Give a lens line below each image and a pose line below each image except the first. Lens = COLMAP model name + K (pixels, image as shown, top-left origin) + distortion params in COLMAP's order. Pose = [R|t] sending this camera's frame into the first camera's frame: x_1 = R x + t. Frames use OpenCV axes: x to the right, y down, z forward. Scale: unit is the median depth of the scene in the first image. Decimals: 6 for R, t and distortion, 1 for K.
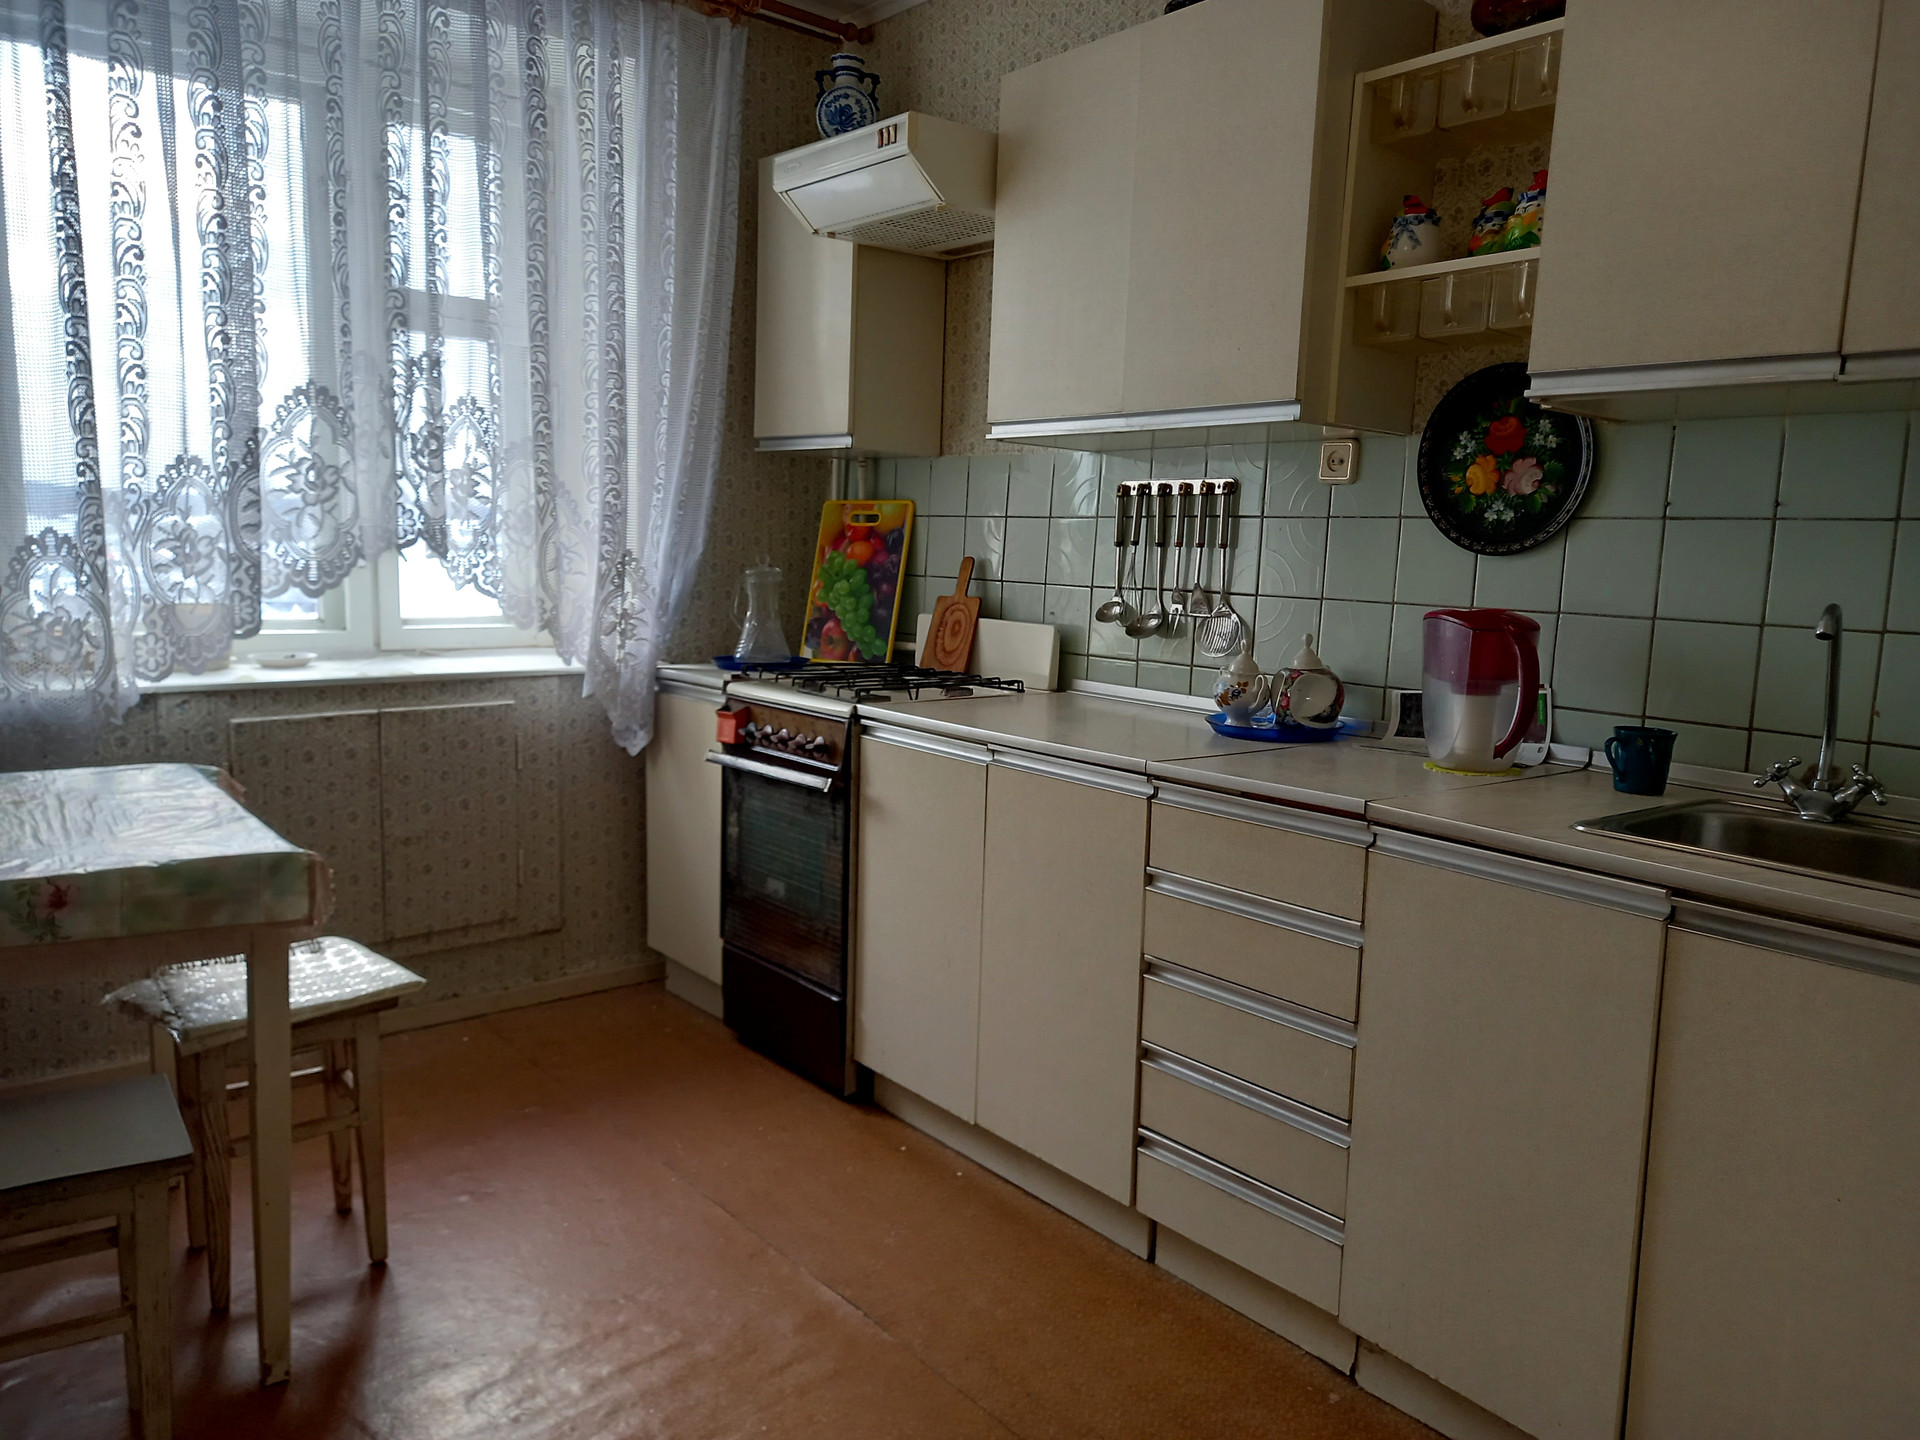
lens RADIAL K [[1383.3, 0, 972.6], [0, 1383.3, 738.6], [0, 0, 1]] dist [0.080637, -0.068801]
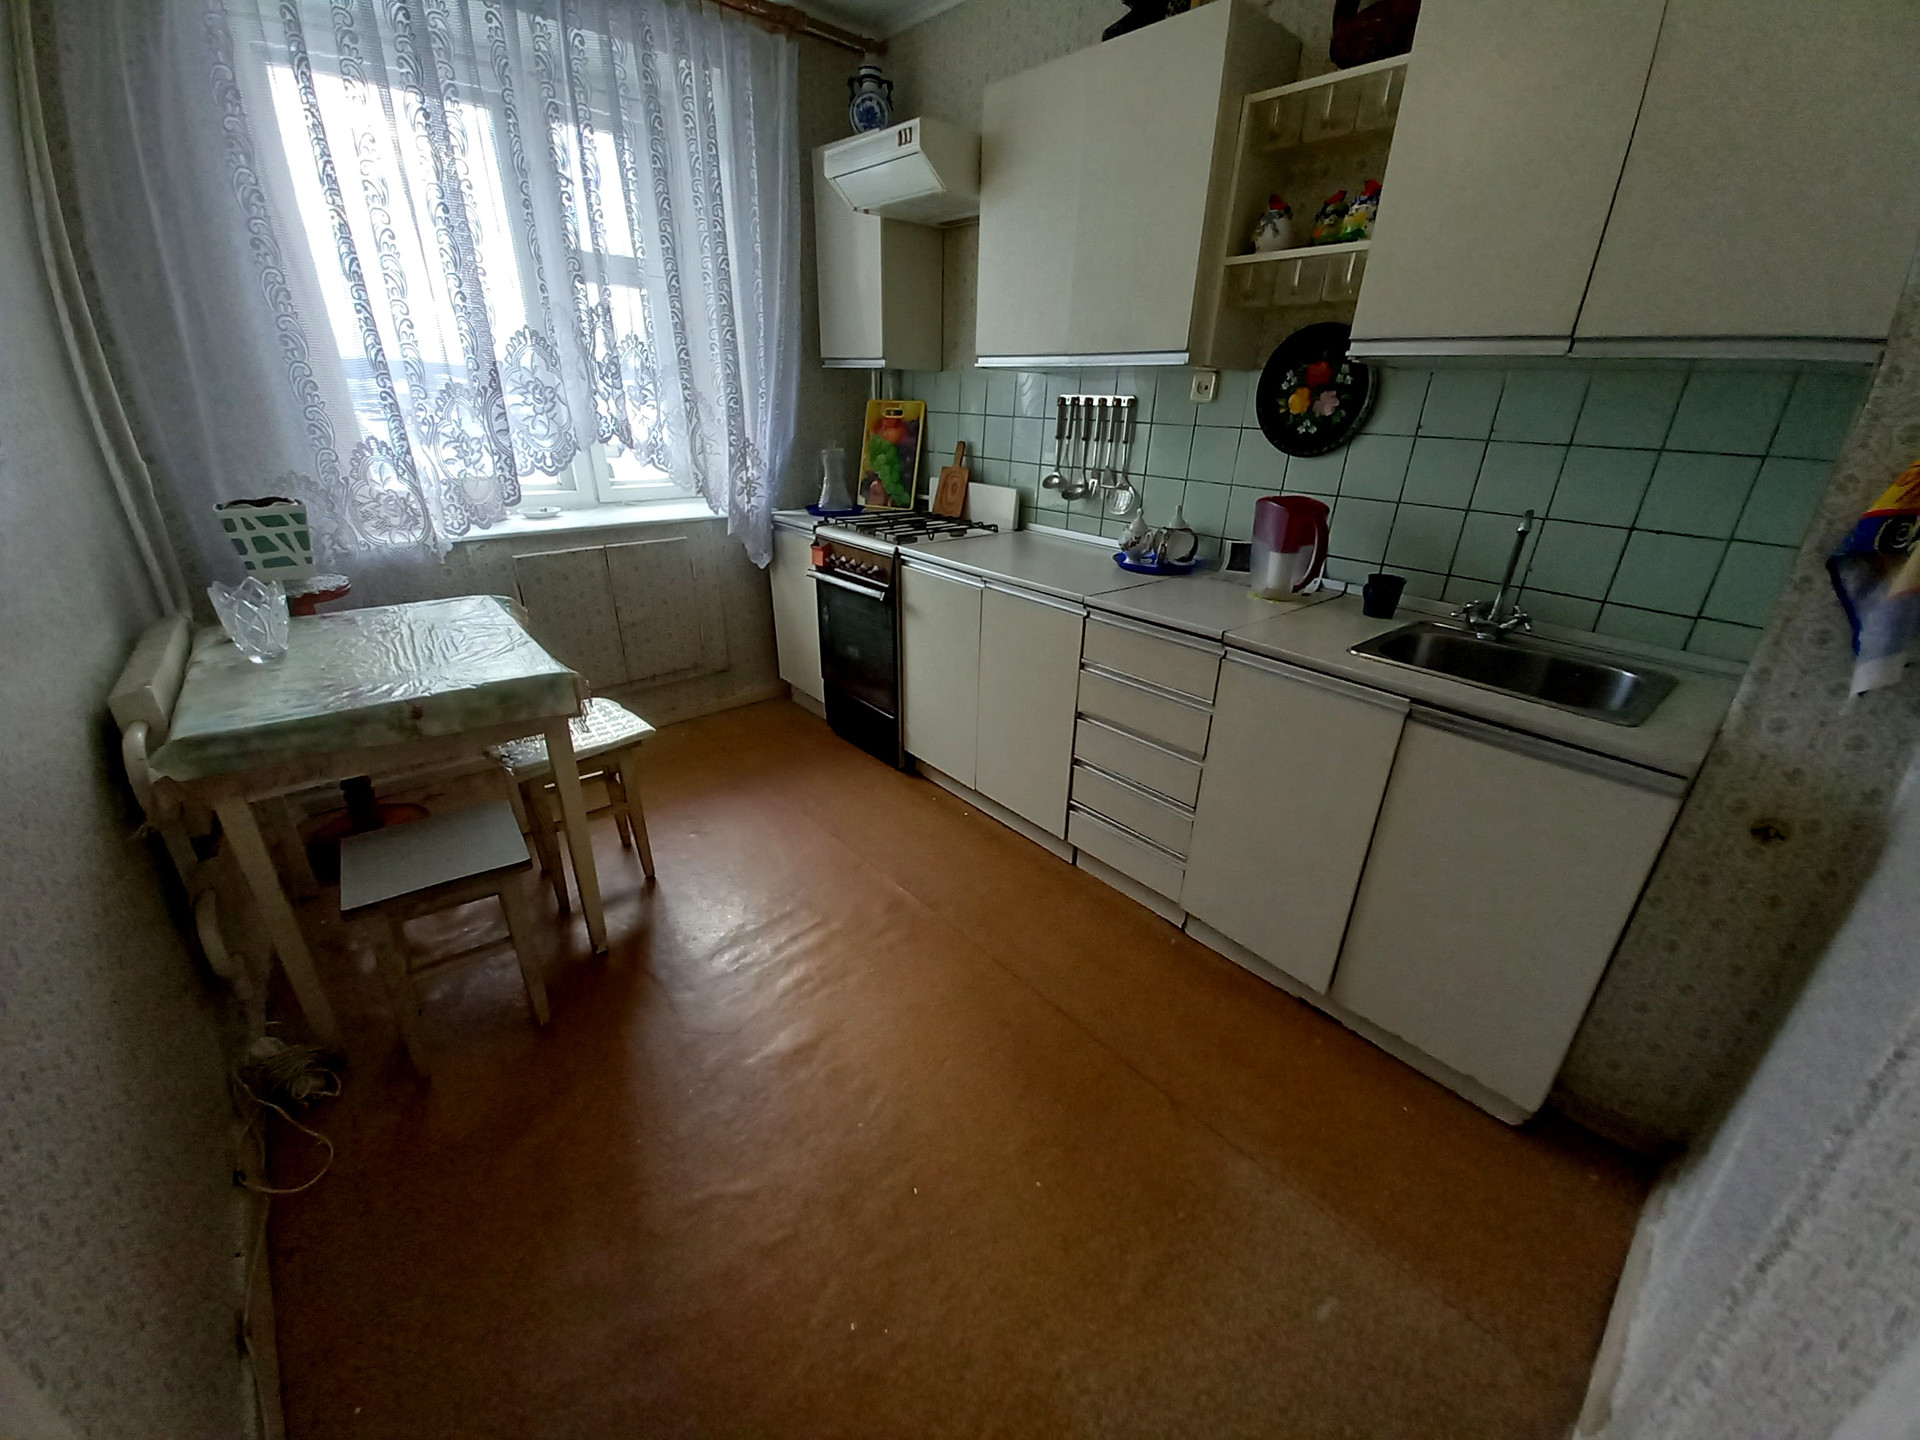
lens RADIAL K [[746.6, 0, 980.0], [0, 746.6, 737.7], [0, 0, 1]] dist [0.021612, -0.016128]
pose [[0.999138, -0.020883, 0.035890, -0.024930], [0.009944, 0.959519, 0.281470, -0.059419], [-0.040315, -0.280870, 0.958899, 0.094828]]
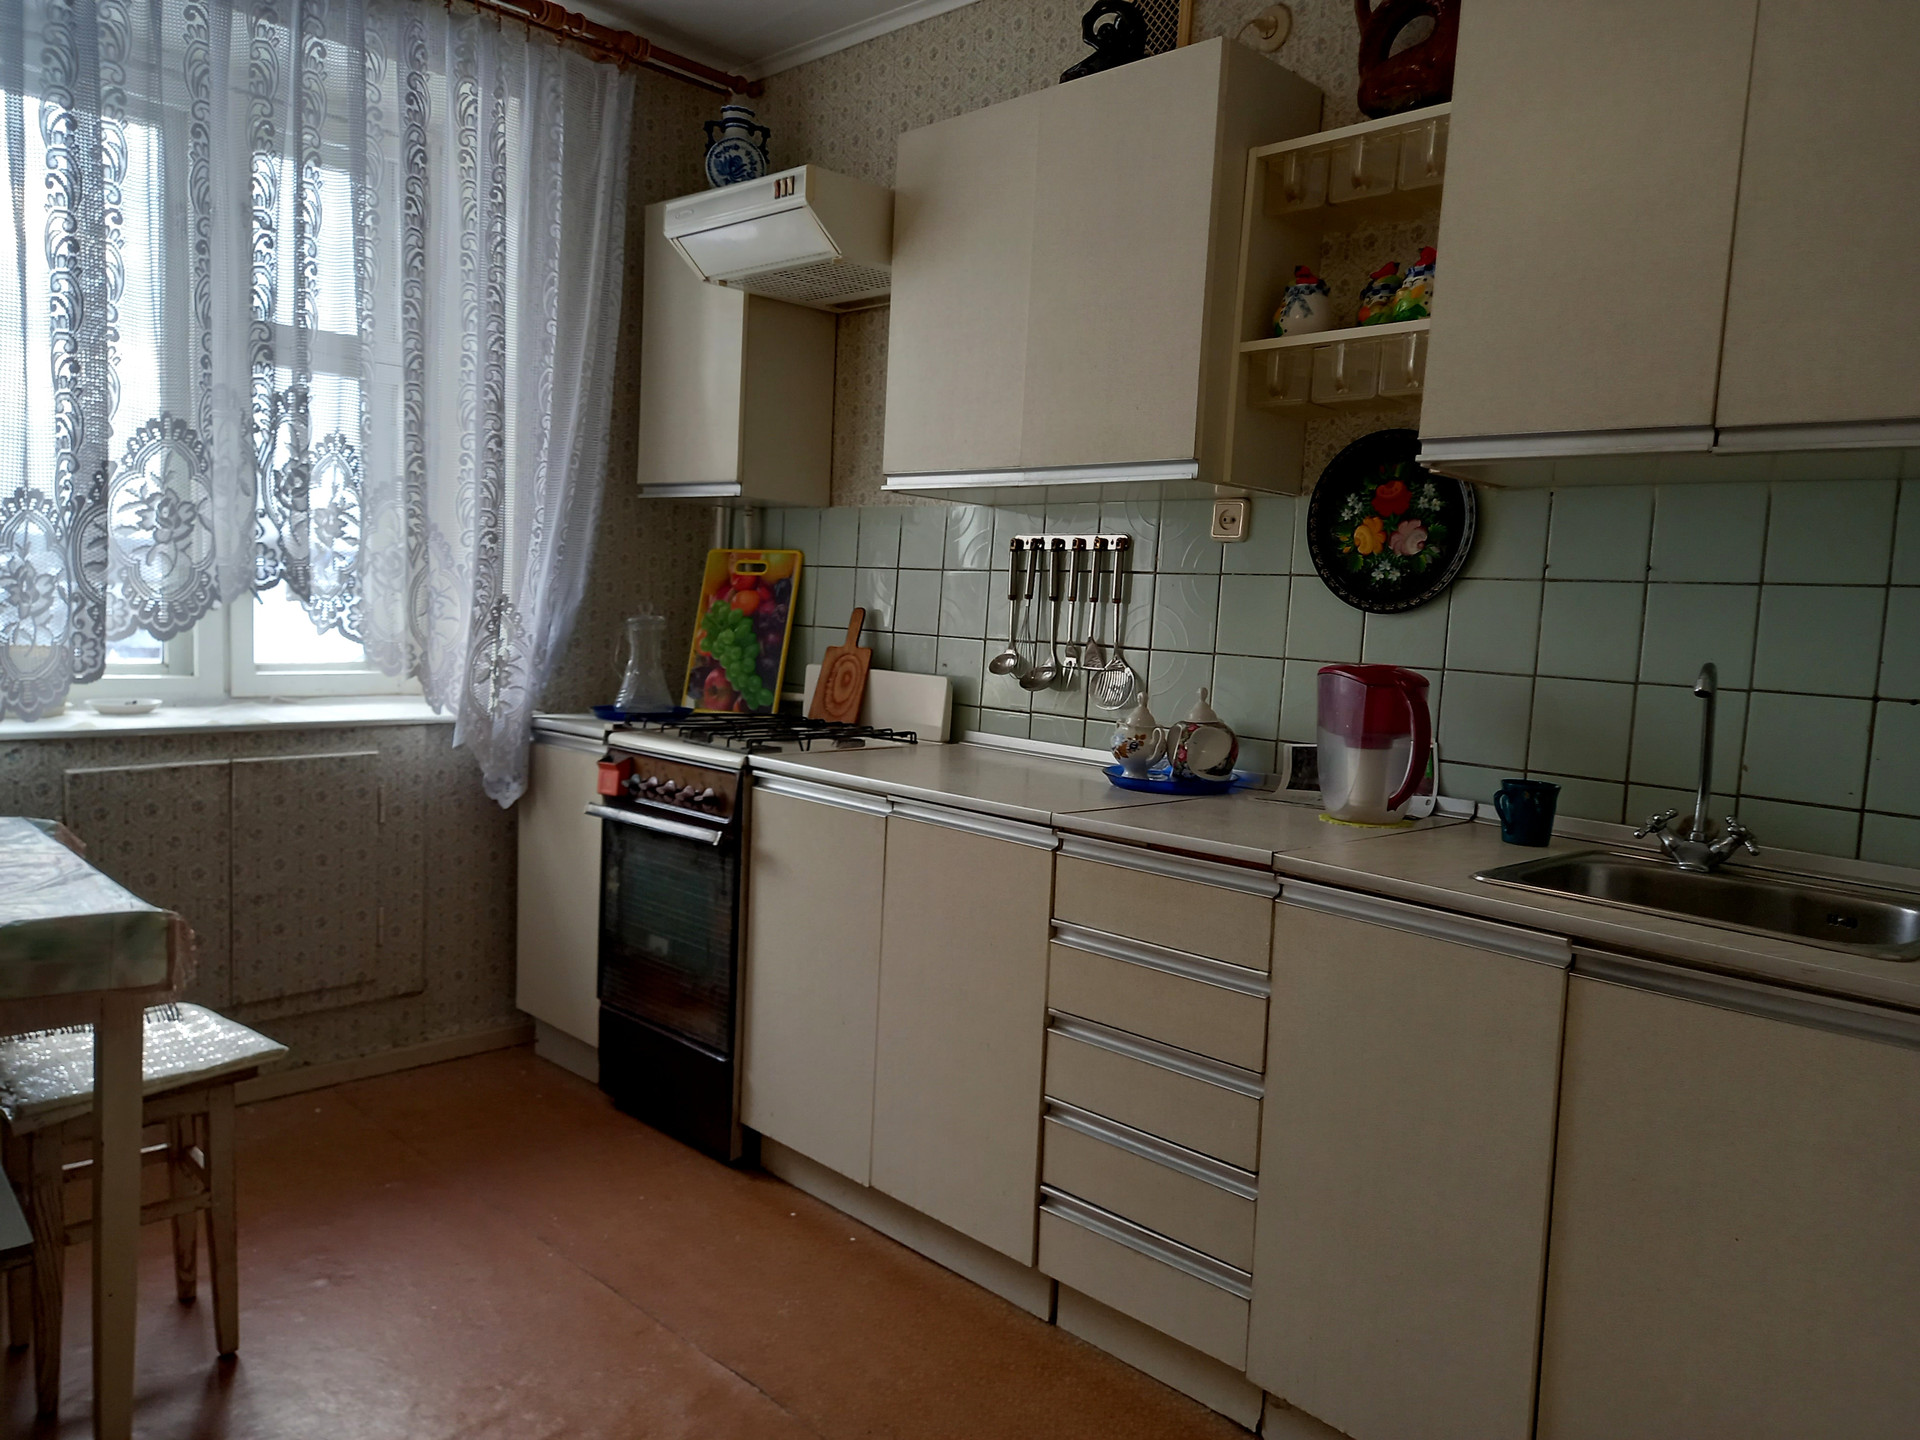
lens RADIAL K [[1383.3, 0, 970.8], [0, 1383.3, 738.7], [0, 0, 1]] dist [0.080637, -0.068801]
pose [[0.995236, 0.005238, 0.097352, -0.024413], [-0.001473, 0.999249, -0.038712, 0.001298], [-0.097482, 0.038384, 0.994497, 0.009615]]
